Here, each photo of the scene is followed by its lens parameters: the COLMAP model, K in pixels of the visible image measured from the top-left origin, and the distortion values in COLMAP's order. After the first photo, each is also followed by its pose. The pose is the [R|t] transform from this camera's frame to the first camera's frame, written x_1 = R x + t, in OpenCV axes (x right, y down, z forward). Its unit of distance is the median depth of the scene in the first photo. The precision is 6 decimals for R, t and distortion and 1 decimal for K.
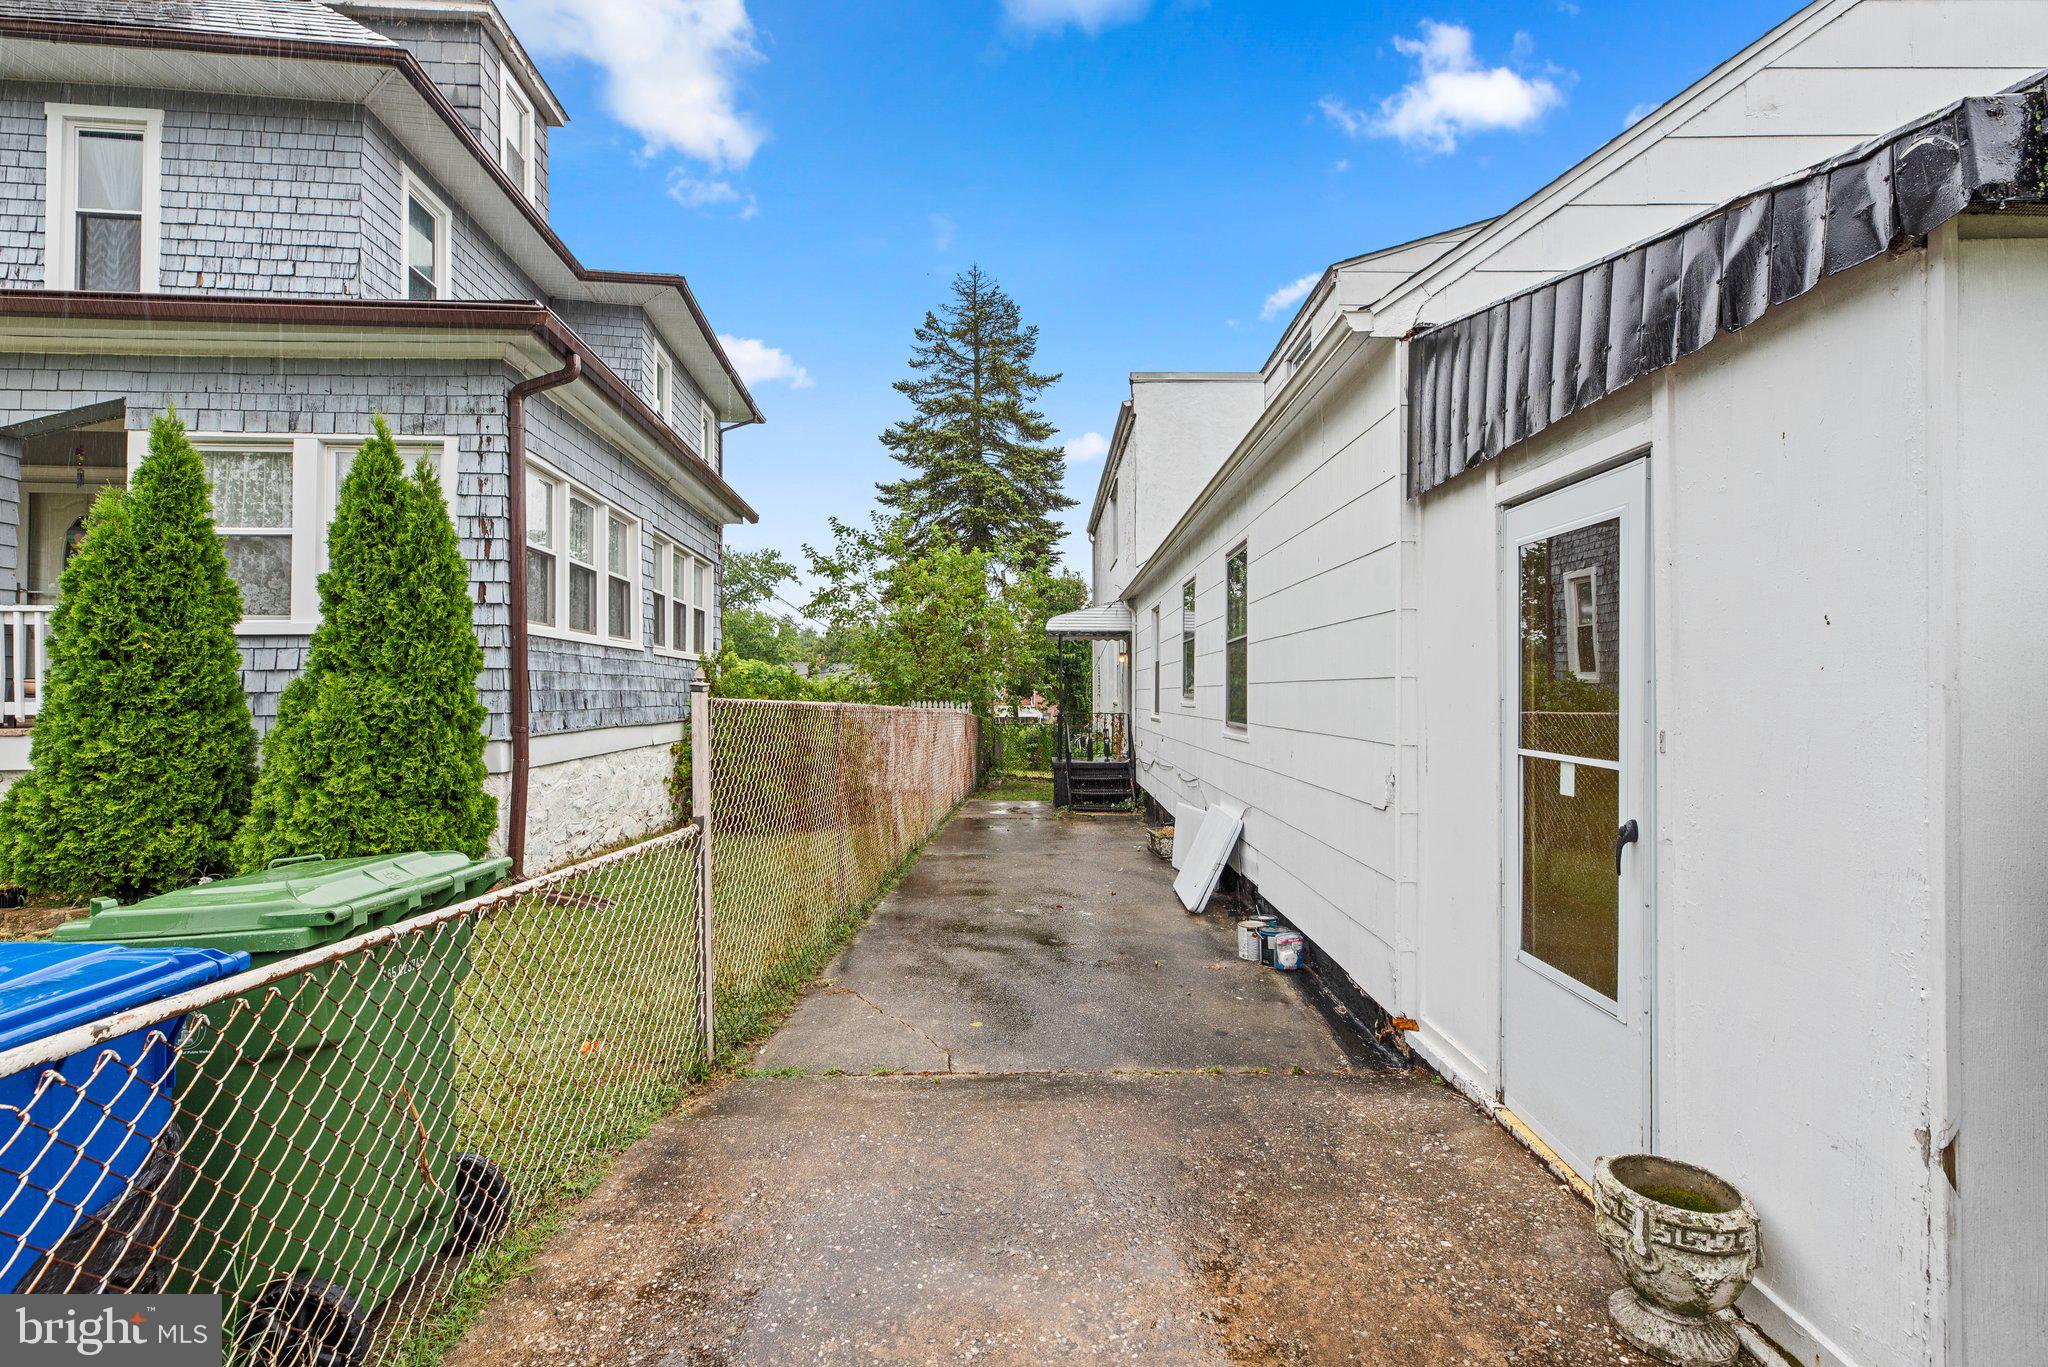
lens RADIAL K [[928.1, 0, 1024.0], [0, 928.1, 683.5], [0, 0, 1]] dist [0.001958, 0.001298]
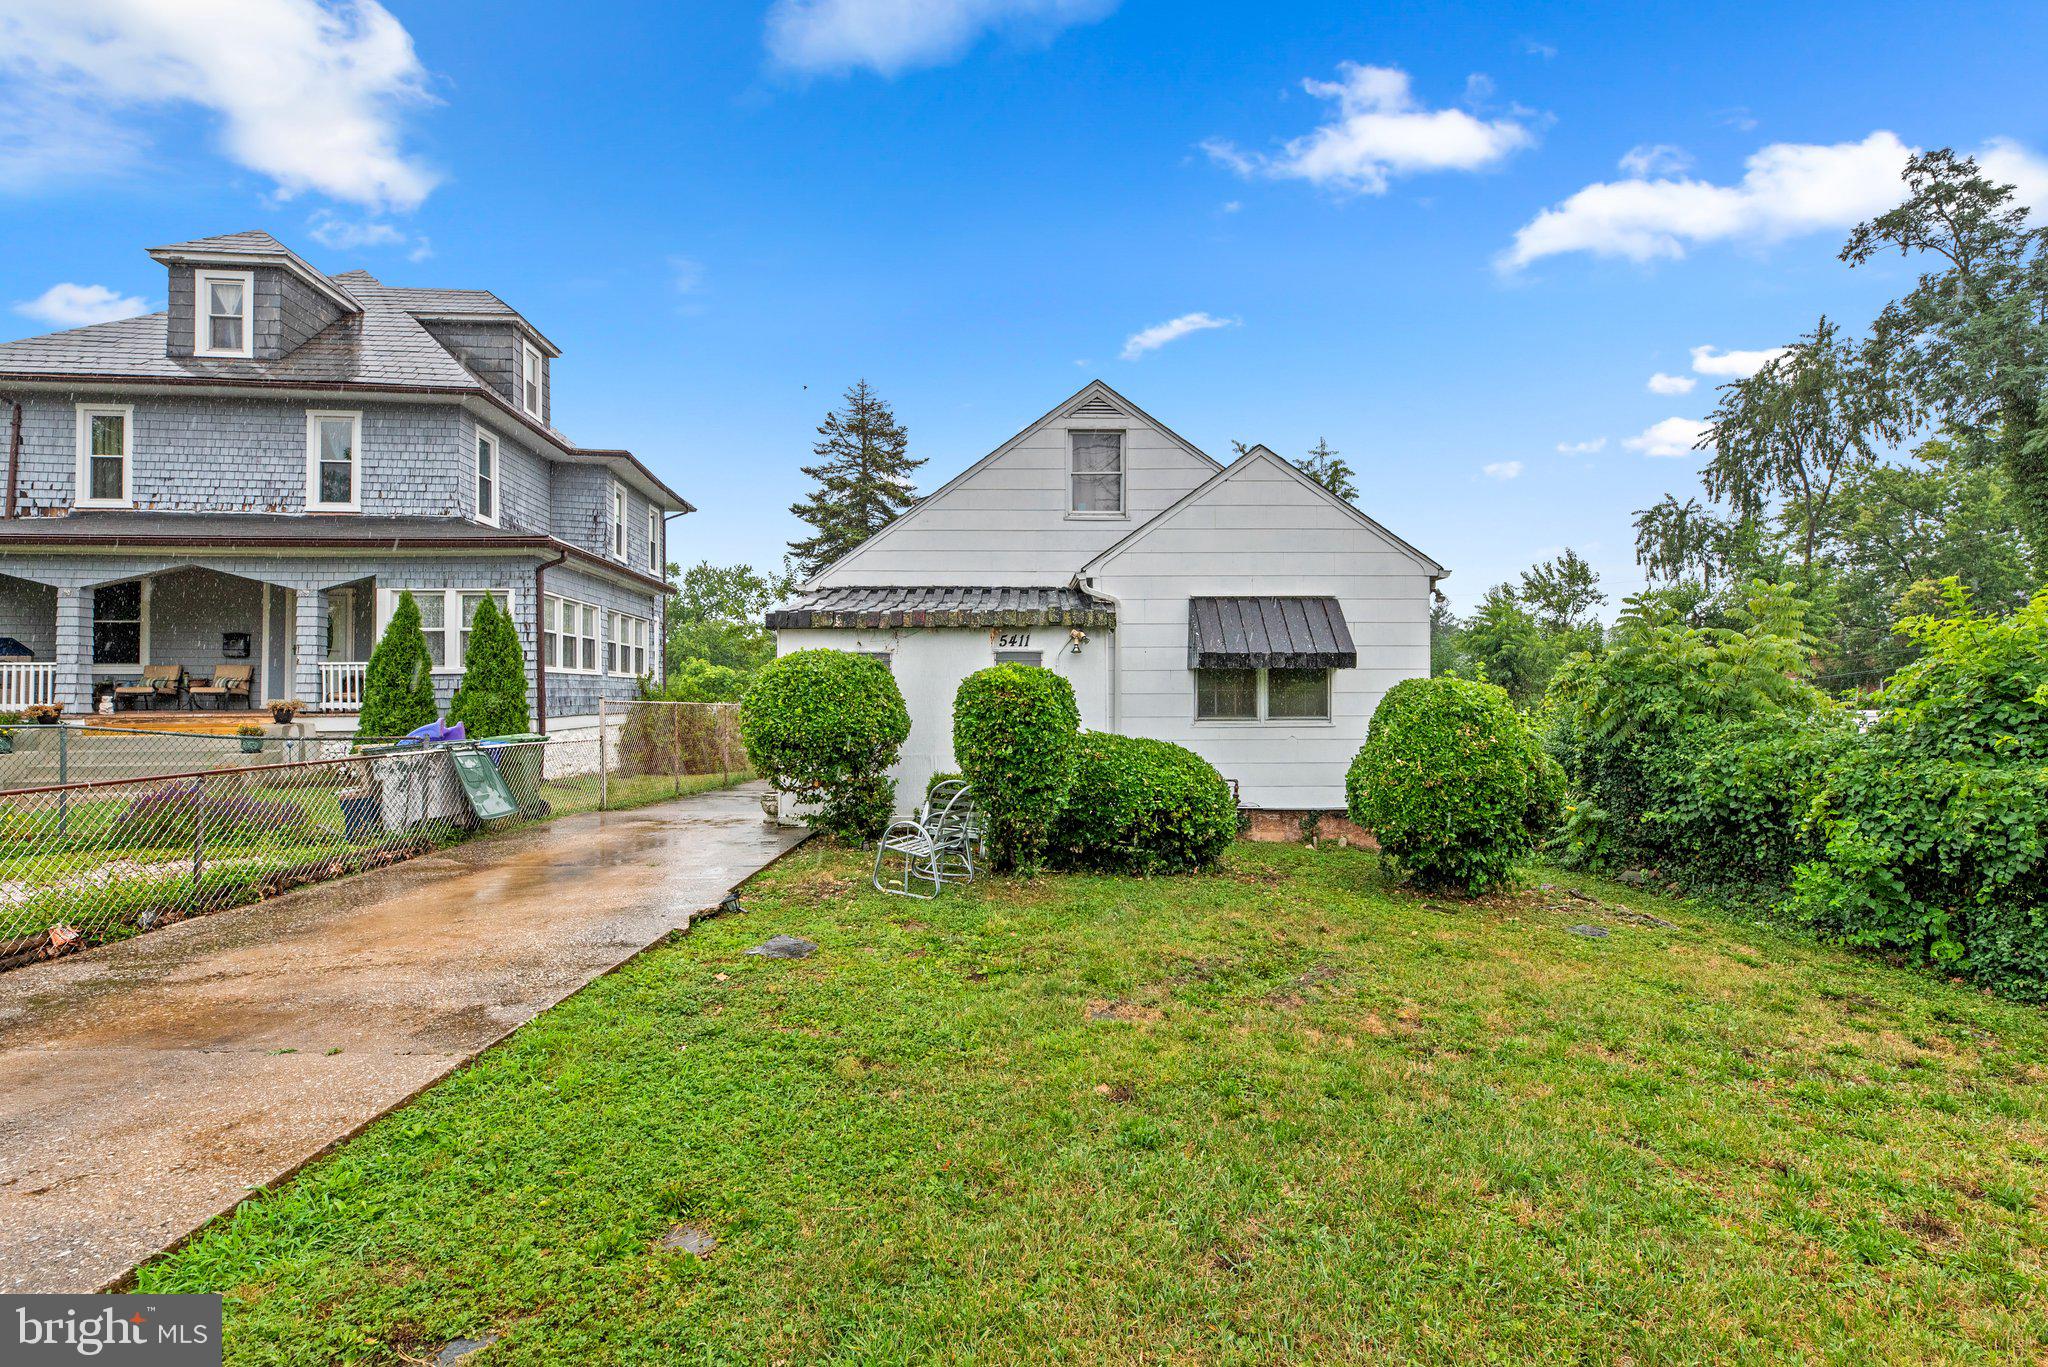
lens RADIAL K [[928.1, 0, 1024.0], [0, 928.1, 683.5], [0, 0, 1]] dist [0.001958, 0.001298]
pose [[0.999977, -0.001624, 0.006524, 0.469872], [0.001621, 0.999999, 0.000375, -0.018590], [-0.006525, -0.000365, 0.999979, -0.964534]]
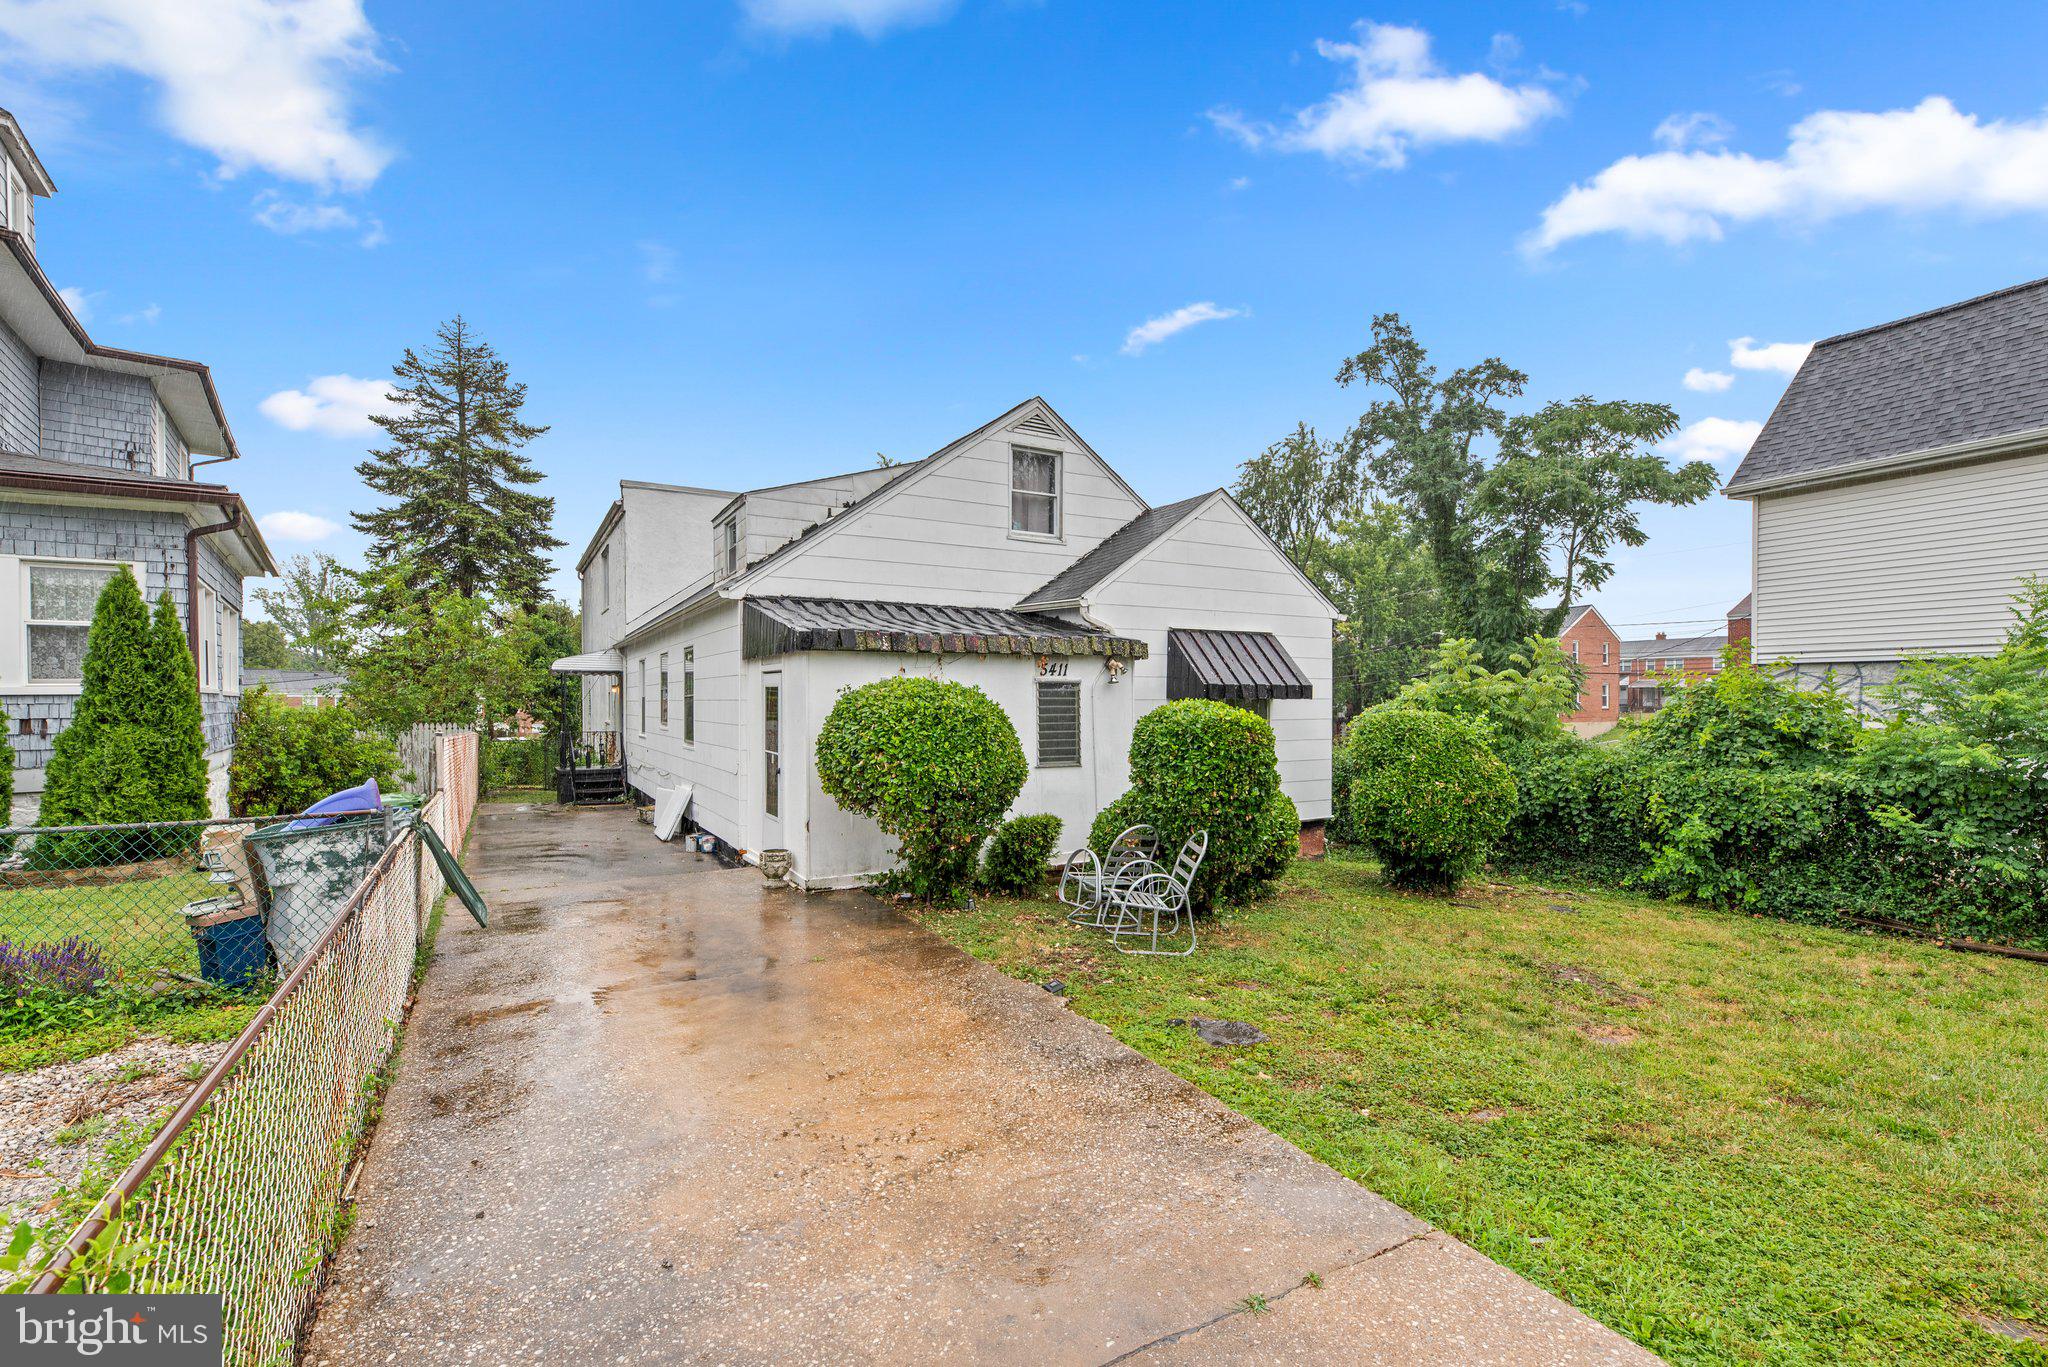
lens RADIAL K [[931.7, 0, 1024.7], [0, 931.7, 710.5], [0, 0, 1]] dist [0.000869, 0.000912]
pose [[0.861277, -0.006420, 0.508095, -0.110101], [-0.004105, 0.999800, 0.019592, -0.044470], [-0.508119, -0.018959, 0.861078, -0.736465]]
